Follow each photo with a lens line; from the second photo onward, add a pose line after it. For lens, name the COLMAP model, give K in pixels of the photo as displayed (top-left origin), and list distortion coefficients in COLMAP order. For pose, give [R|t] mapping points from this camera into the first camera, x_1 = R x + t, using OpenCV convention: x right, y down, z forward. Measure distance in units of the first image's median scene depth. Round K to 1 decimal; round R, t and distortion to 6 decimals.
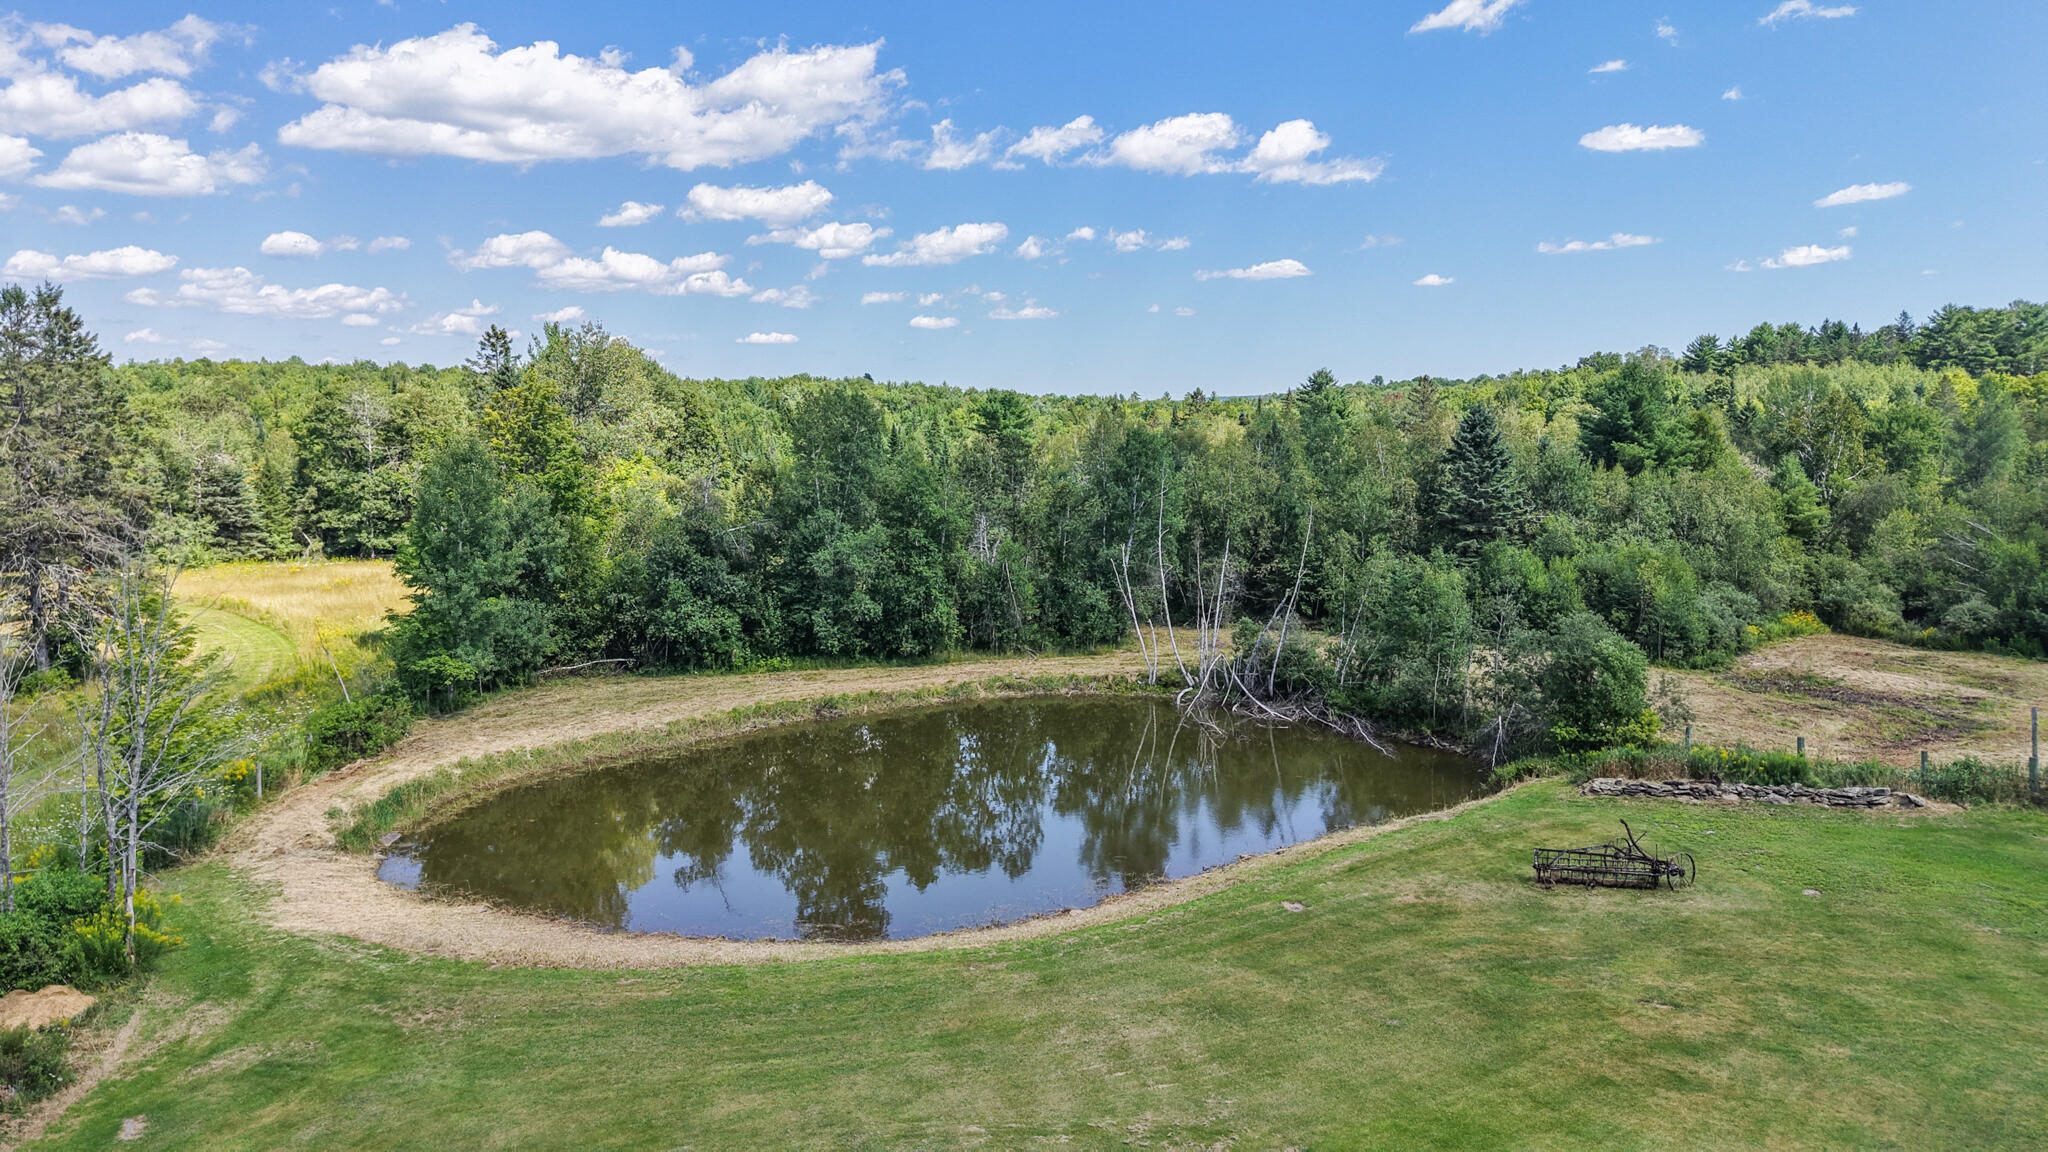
lens RADIAL K [[1365.1, 0, 1027.3], [0, 1365.1, 572.7], [0, 0, 1]] dist [0.028800, -0.033882]
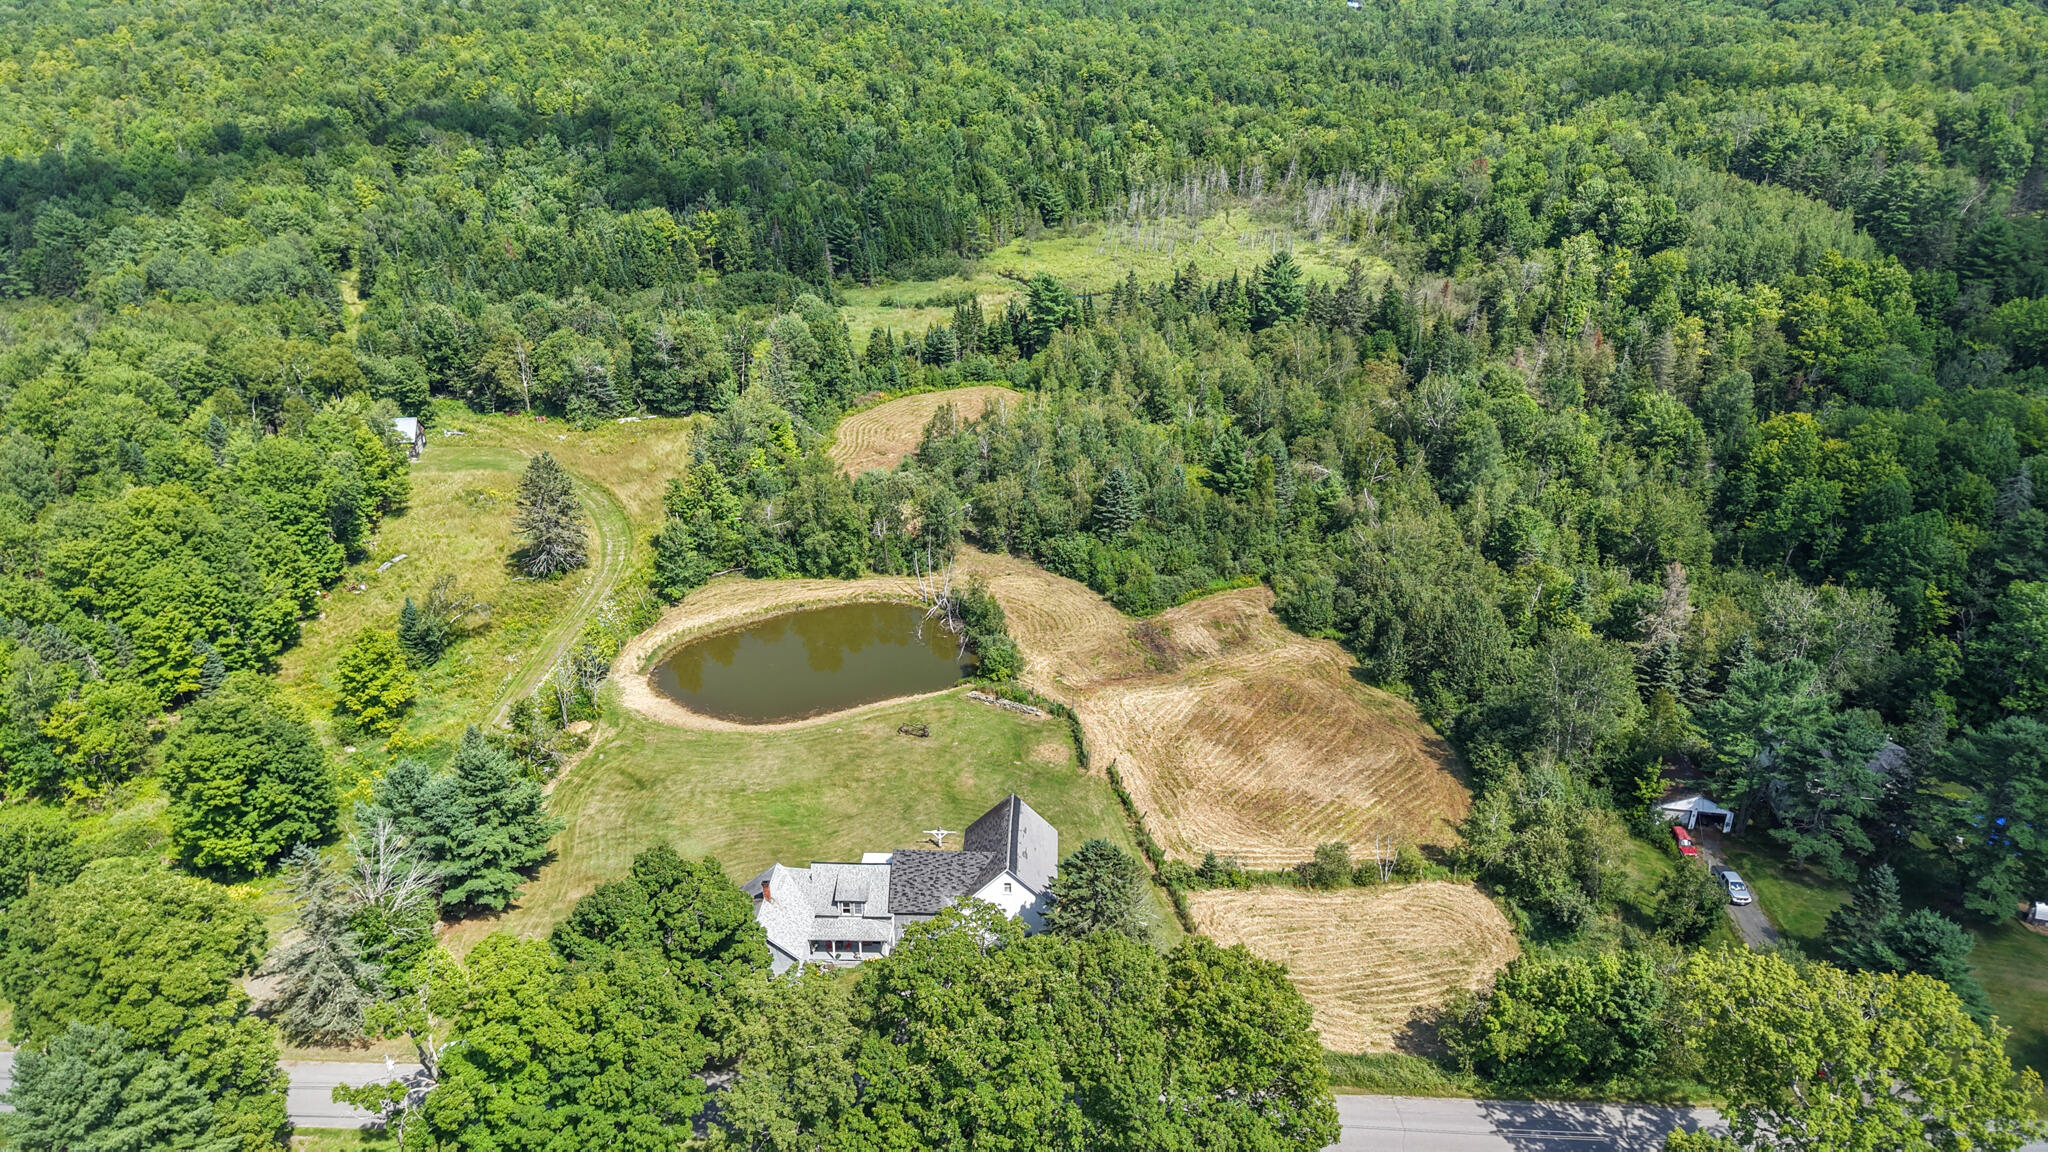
lens RADIAL K [[1369.9, 0, 1028.0], [0, 1369.9, 565.9], [0, 0, 1]] dist [0.109161, -0.181224]
pose [[0.969899, 0.116372, -0.213899, 1.101933], [-0.036305, 0.937704, 0.345534, -1.185751], [0.240784, -0.327367, 0.913703, -1.780537]]
